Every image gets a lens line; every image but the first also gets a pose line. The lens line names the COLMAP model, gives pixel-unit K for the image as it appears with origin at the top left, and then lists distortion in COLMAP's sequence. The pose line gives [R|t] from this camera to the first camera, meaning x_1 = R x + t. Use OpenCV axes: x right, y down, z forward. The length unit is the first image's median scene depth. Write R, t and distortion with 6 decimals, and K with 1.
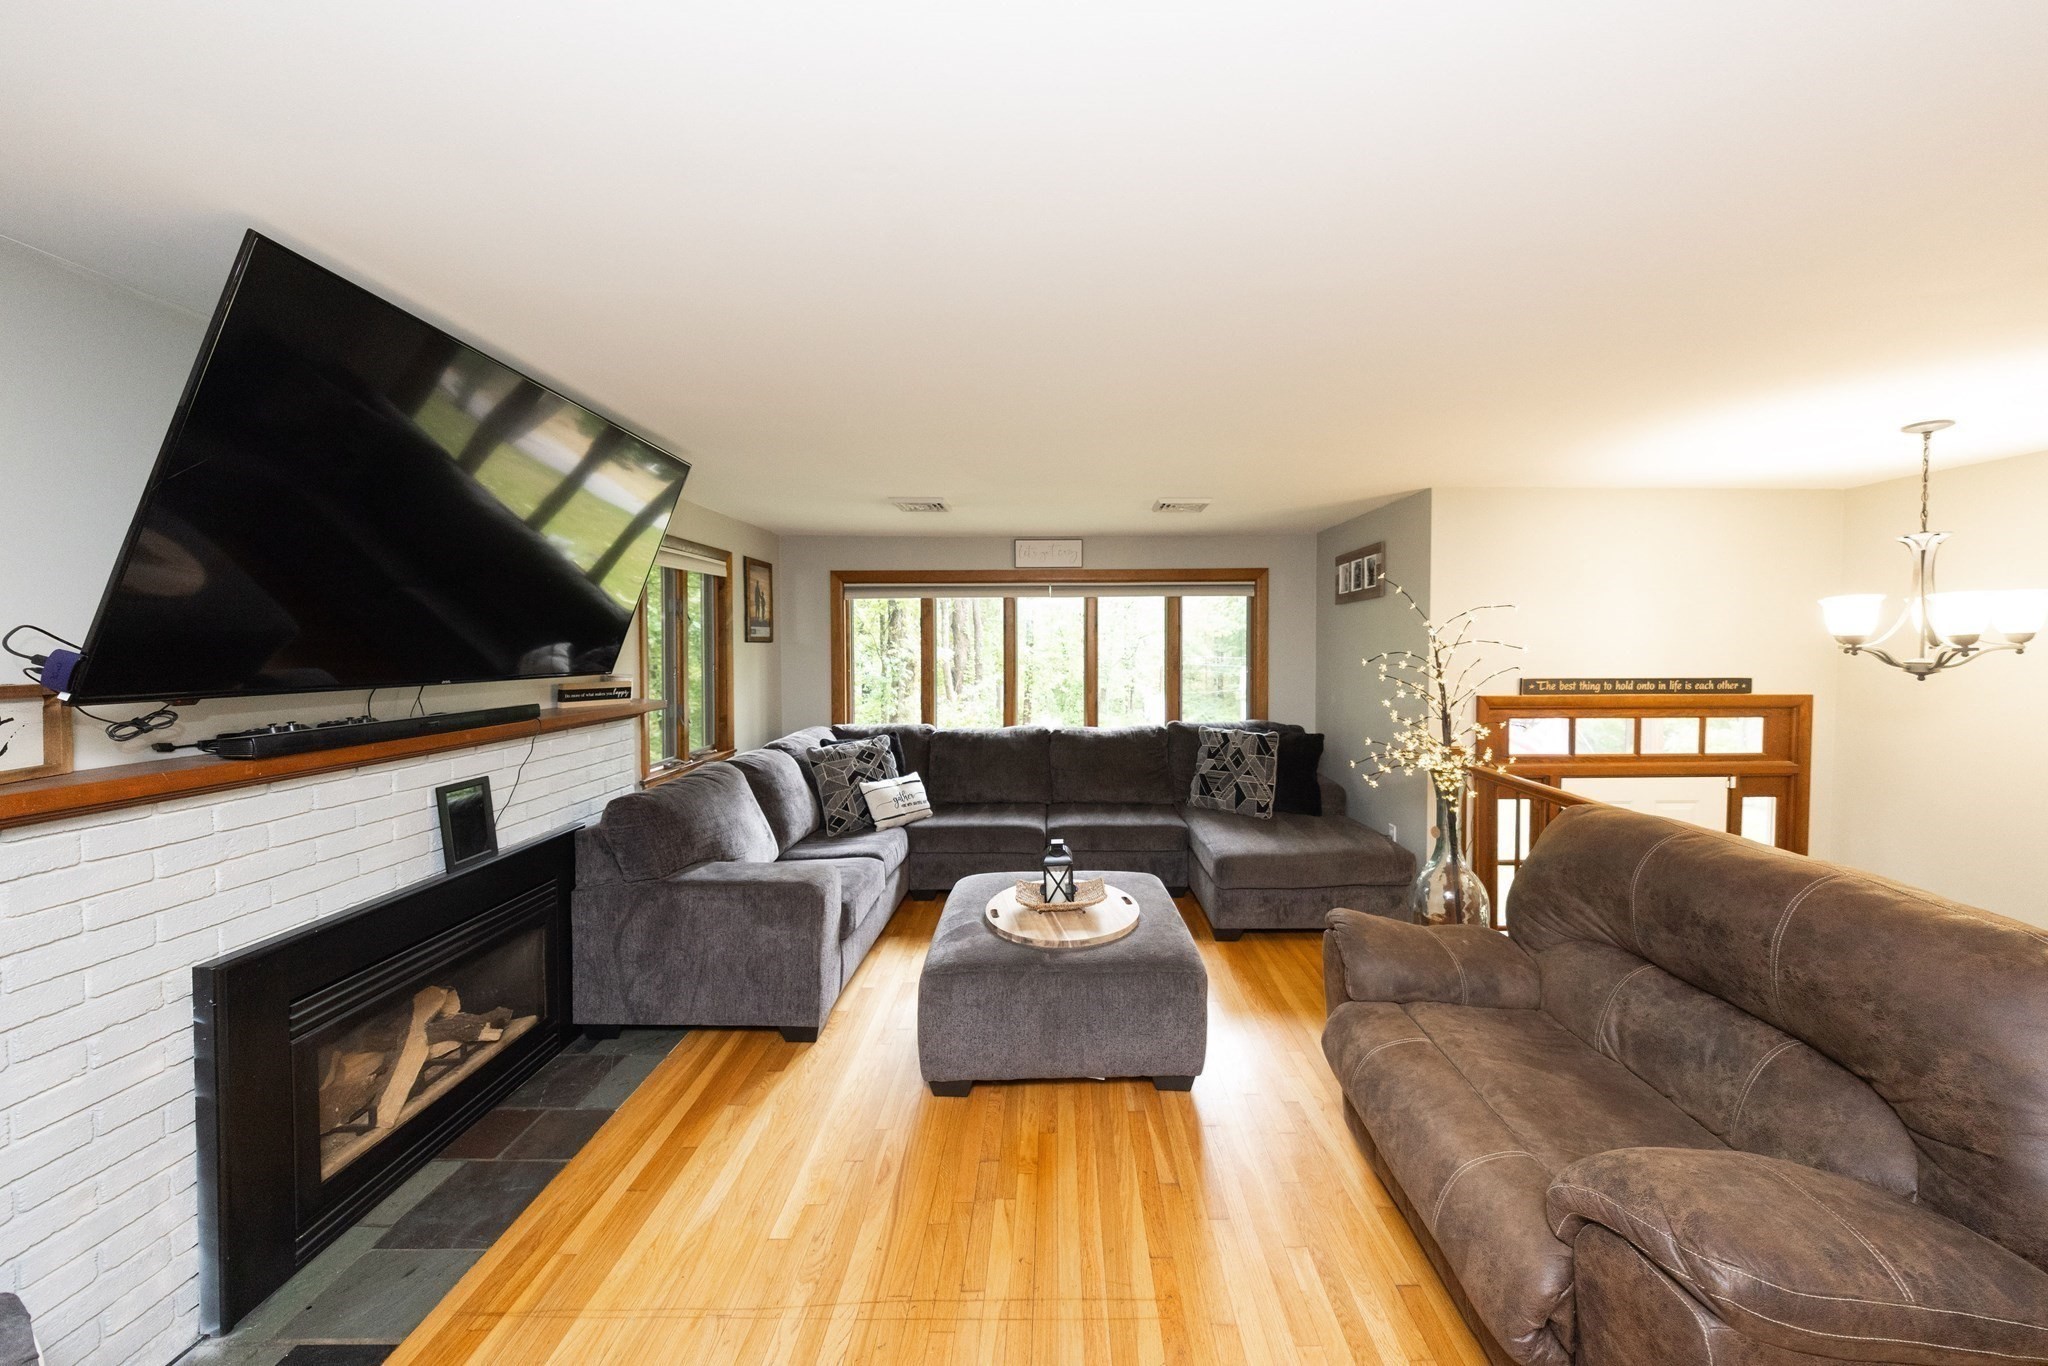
lens RADIAL K [[691.4, 0, 1053.1], [0, 691.4, 655.0], [0, 0, 1]] dist [-0.001572, -0.000181]
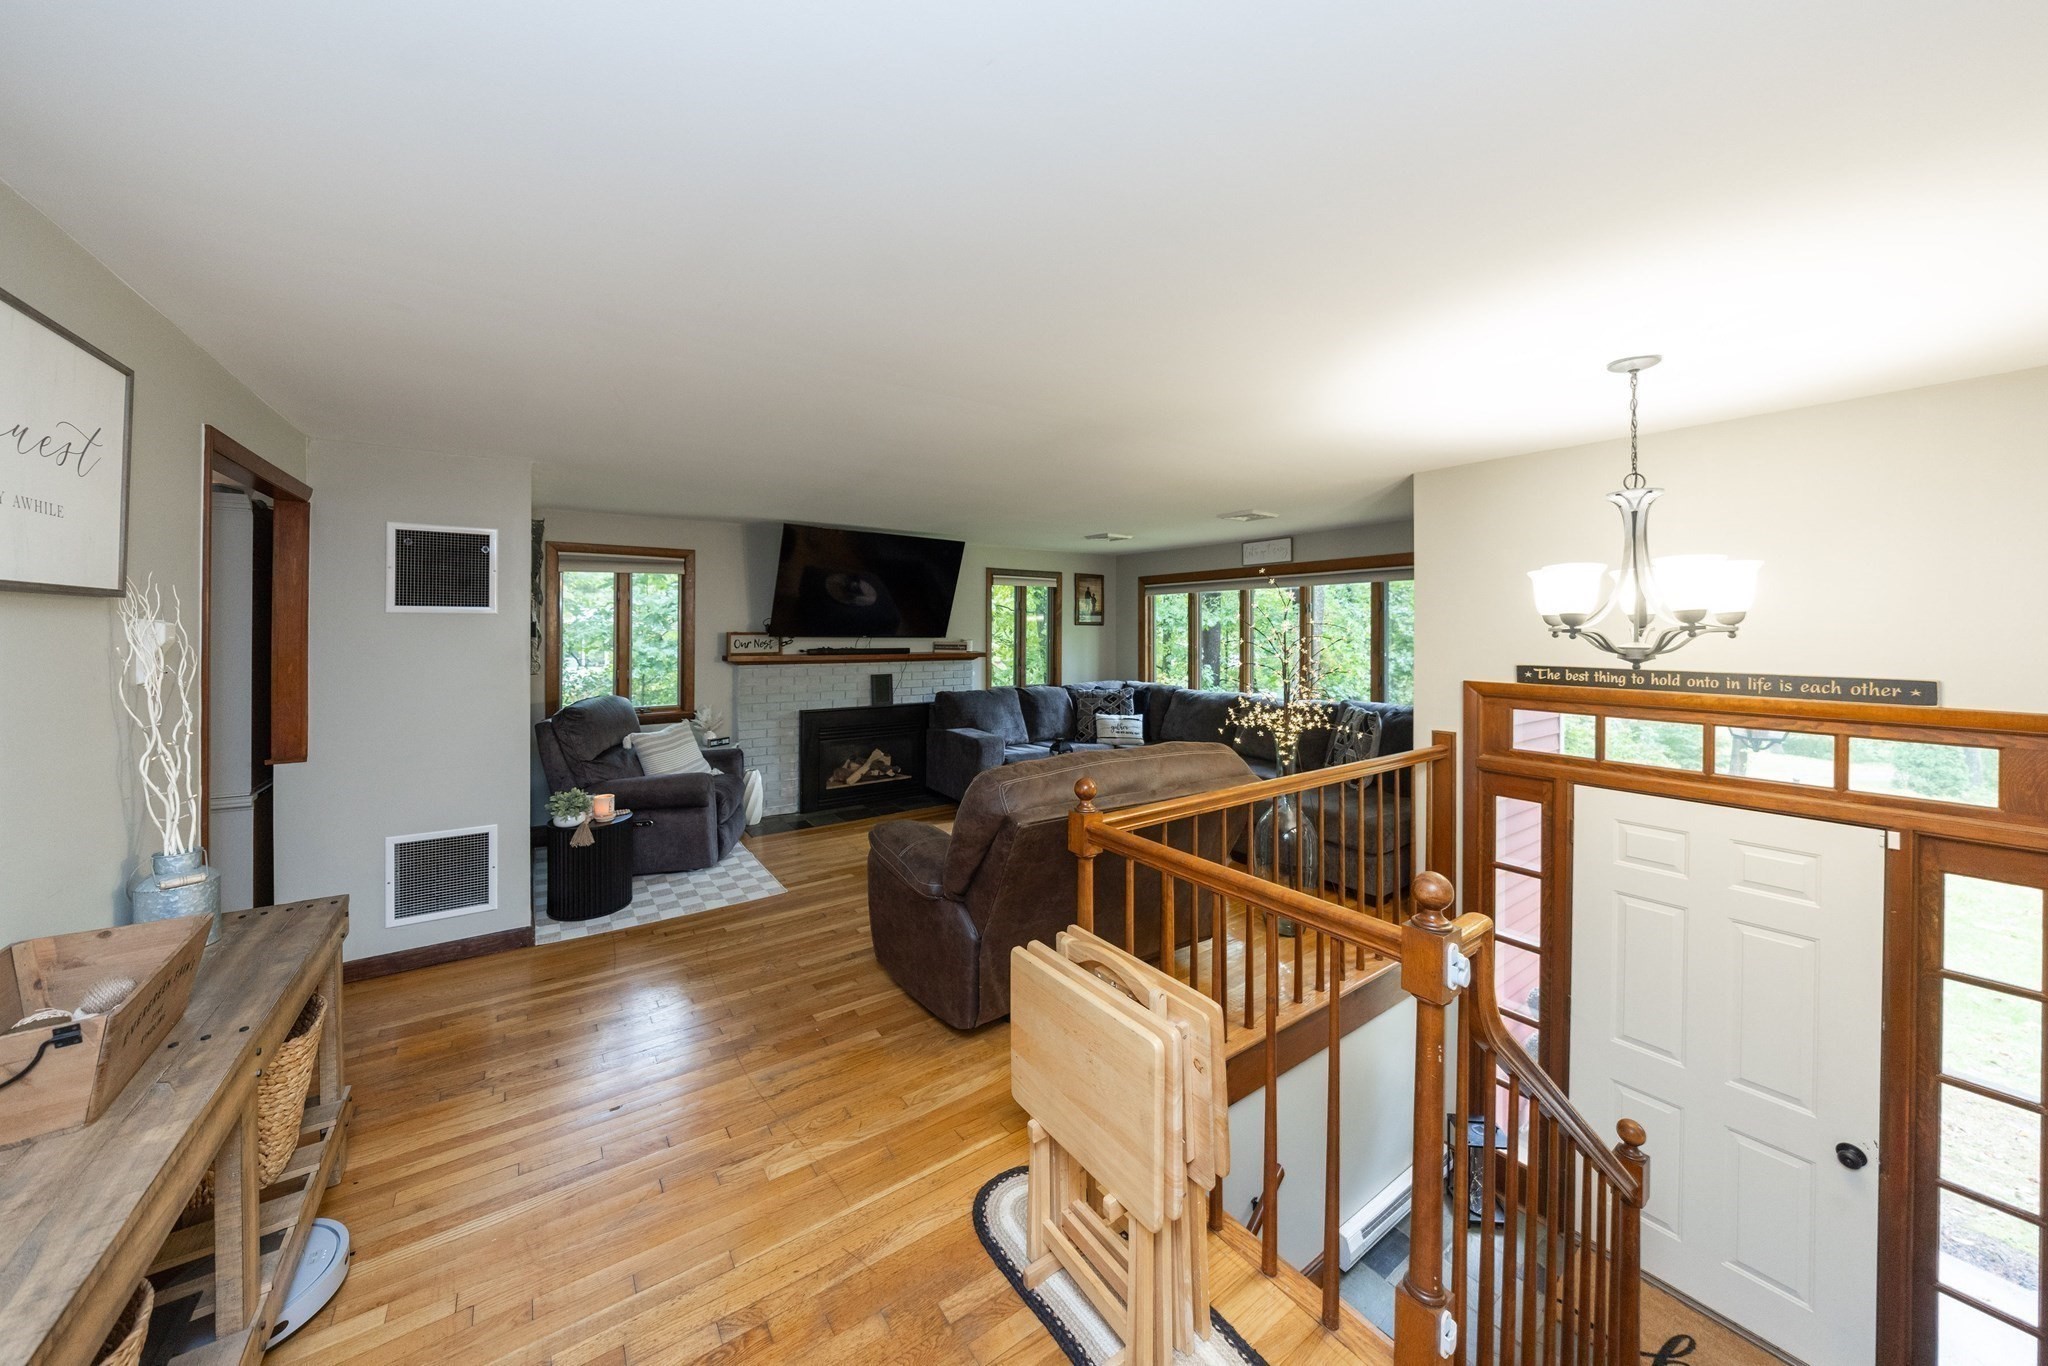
lens RADIAL K [[686.7, 0, 991.5], [0, 686.7, 626.1], [0, 0, 1]] dist [0.009414, -0.000337]
pose [[0.542170, 0.001709, -0.840267, 1.067080], [-0.020912, 0.999716, -0.011460, 0.008211], [0.840008, 0.023785, 0.542052, -0.070770]]
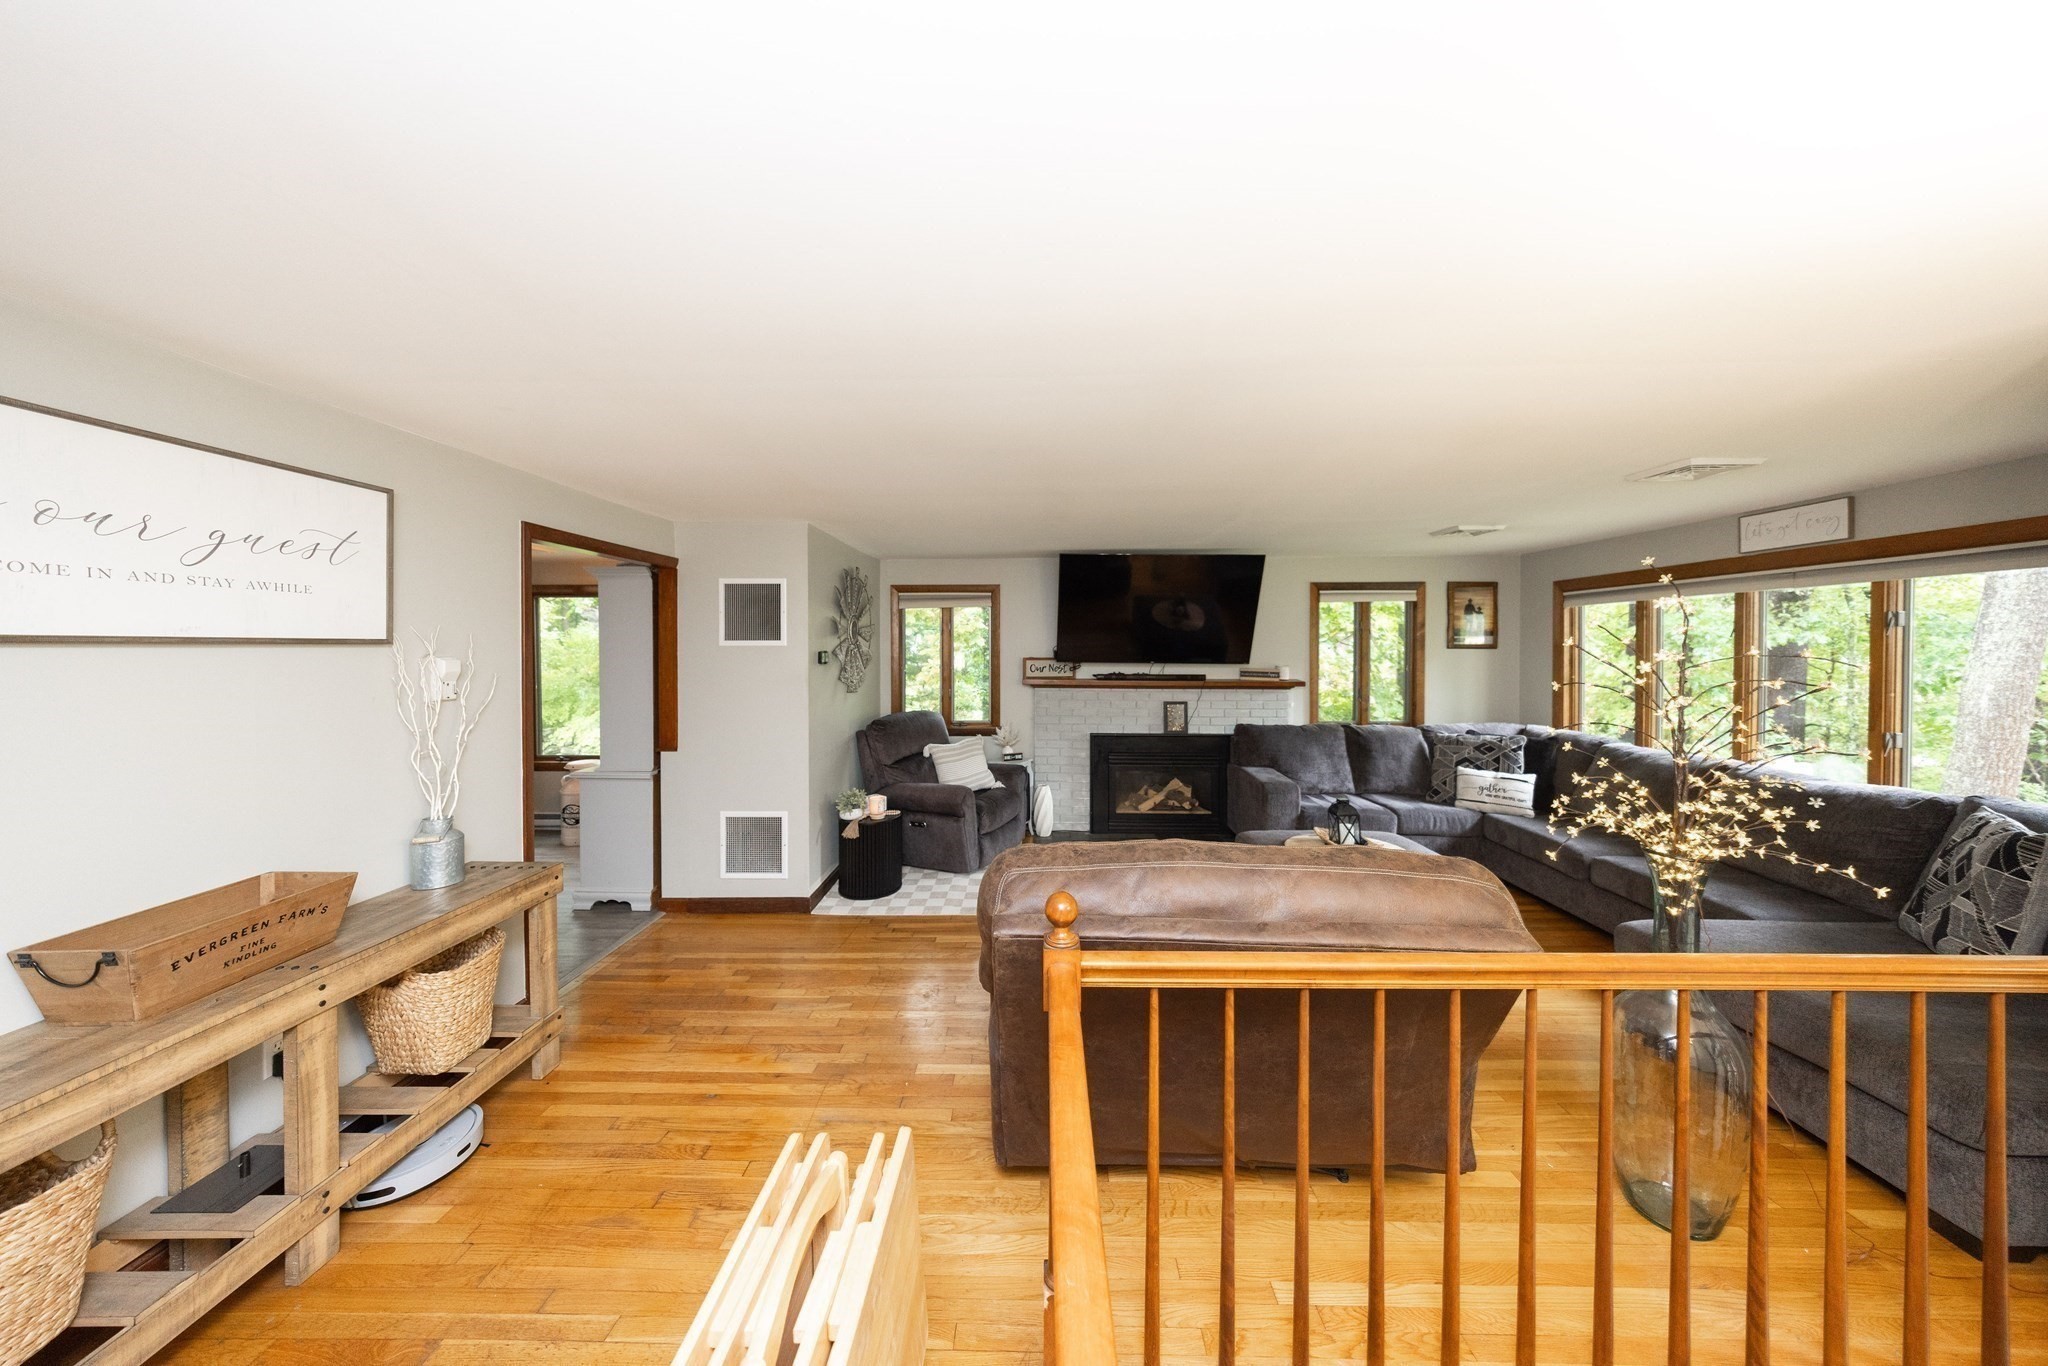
lens RADIAL K [[623.1, 0, 1031.3], [0, 623.1, 650.4], [0, 0, 1]] dist [0.014395, -0.000277]
pose [[-0.031484, 0.008702, -0.999466, 0.974208], [-0.018988, 0.999776, 0.009303, -0.014918], [0.999324, 0.019271, -0.031312, 0.336652]]
